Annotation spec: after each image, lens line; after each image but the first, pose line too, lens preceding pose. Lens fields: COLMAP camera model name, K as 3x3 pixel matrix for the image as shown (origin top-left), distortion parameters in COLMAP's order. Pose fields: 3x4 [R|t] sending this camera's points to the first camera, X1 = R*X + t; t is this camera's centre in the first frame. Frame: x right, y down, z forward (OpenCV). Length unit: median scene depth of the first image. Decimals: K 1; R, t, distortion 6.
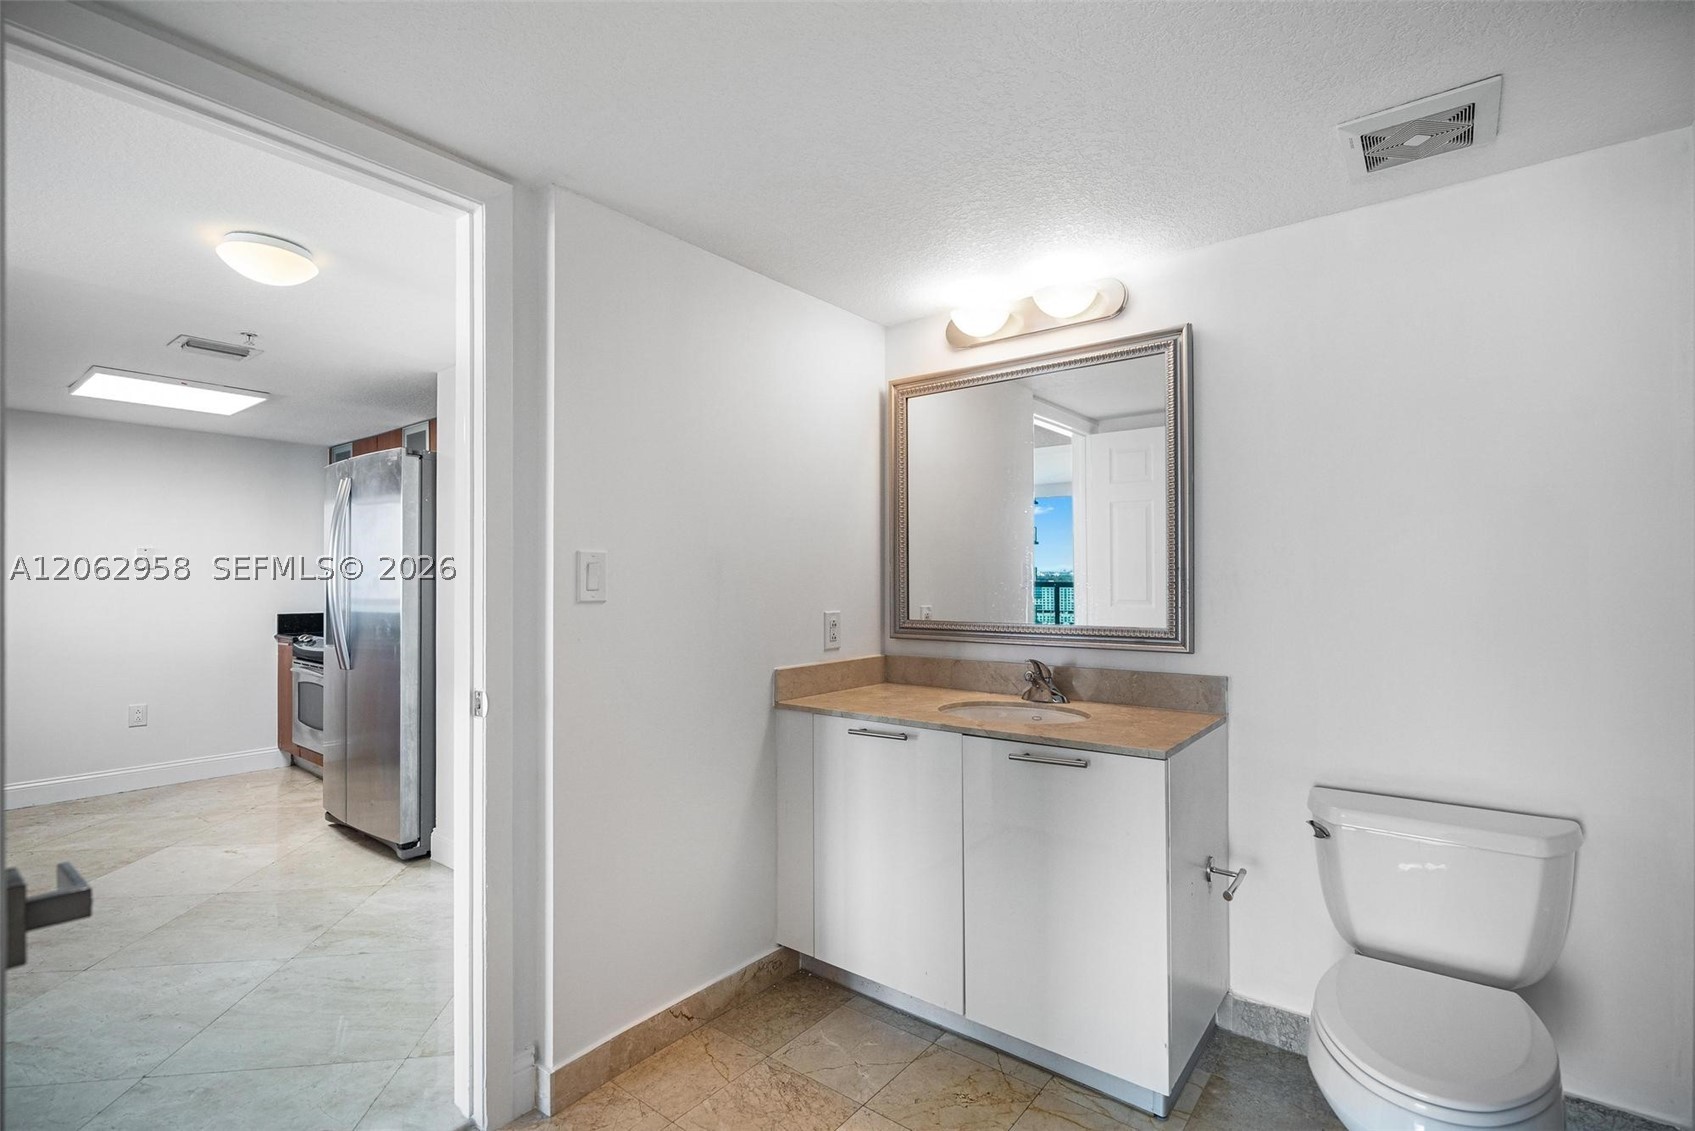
lens RADIAL K [[782.6, 0, 851.9], [0, 782.6, 571.7], [0, 0, 1]] dist [0.001211, 0.001192]
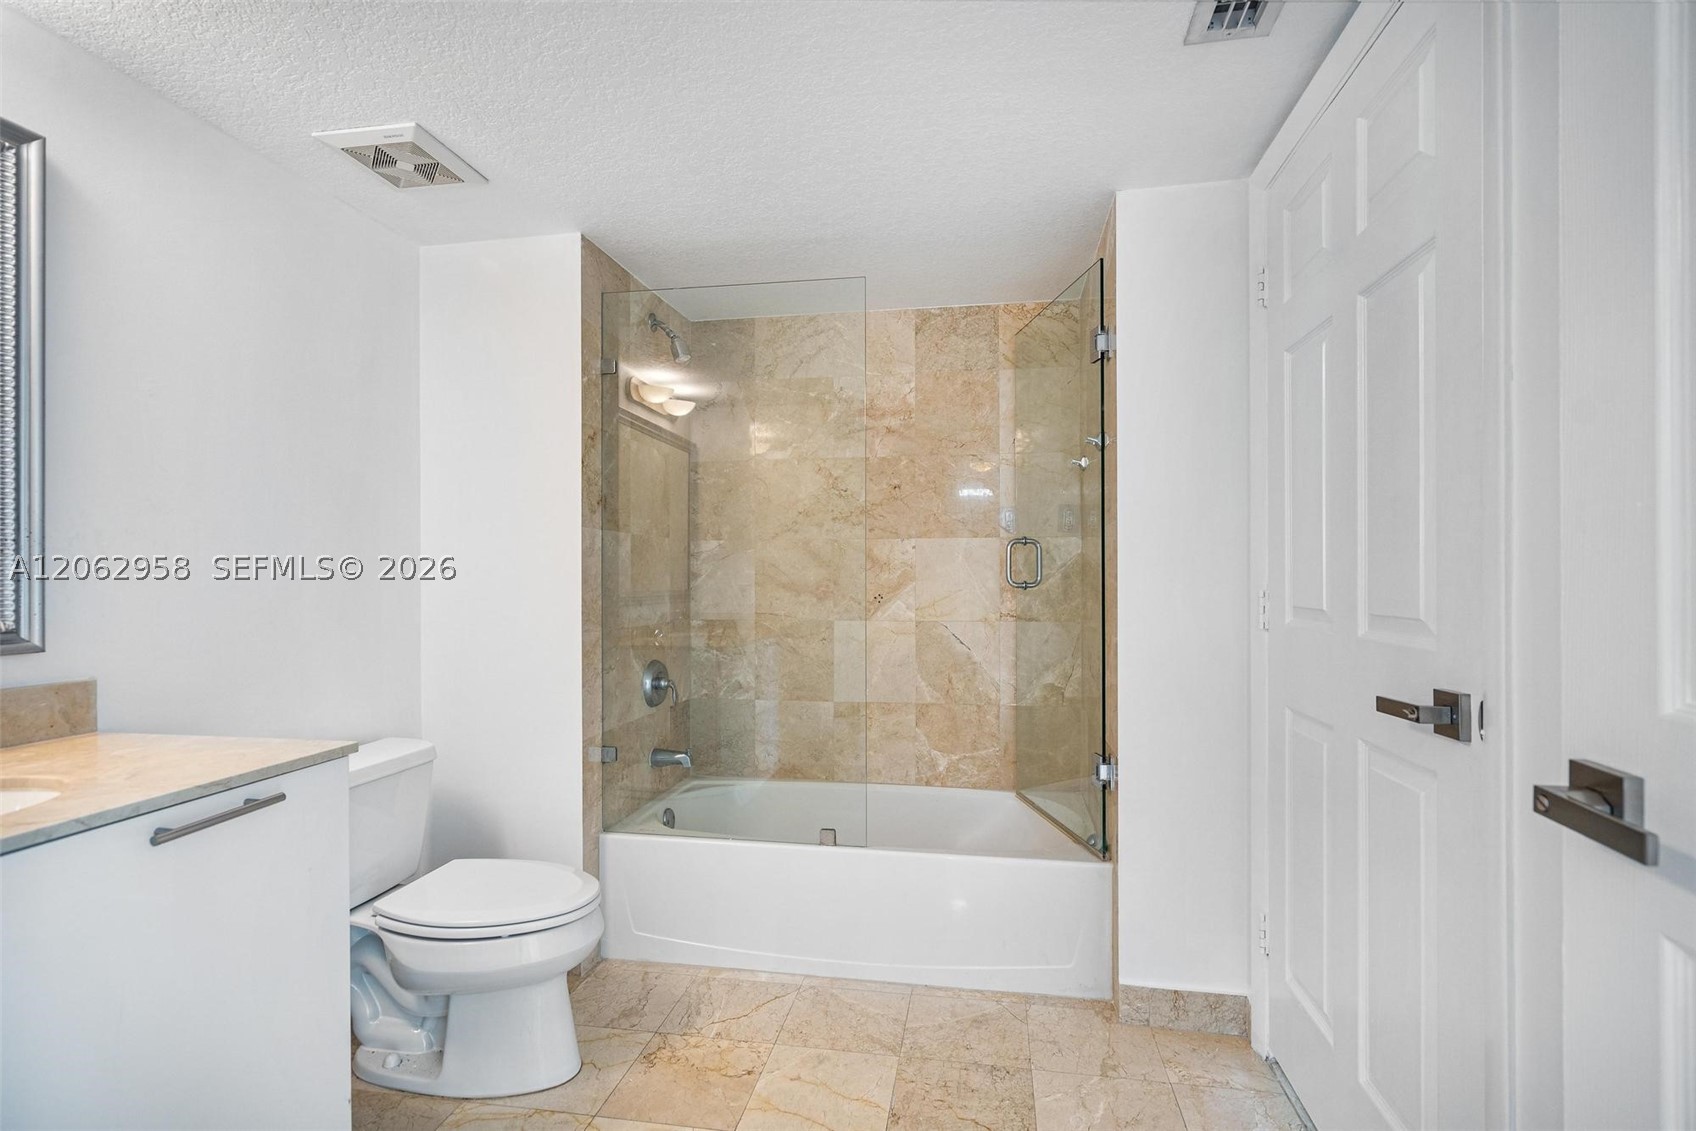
lens RADIAL K [[783.1, 0, 852.4], [0, 783.1, 571.7], [0, 0, 1]] dist [0.001211, 0.001192]
pose [[-0.469317, 0.008959, 0.882985, -0.438305], [-0.007718, 0.999869, -0.014248, 0.041920], [-0.882996, -0.013502, -0.469186, 0.698965]]
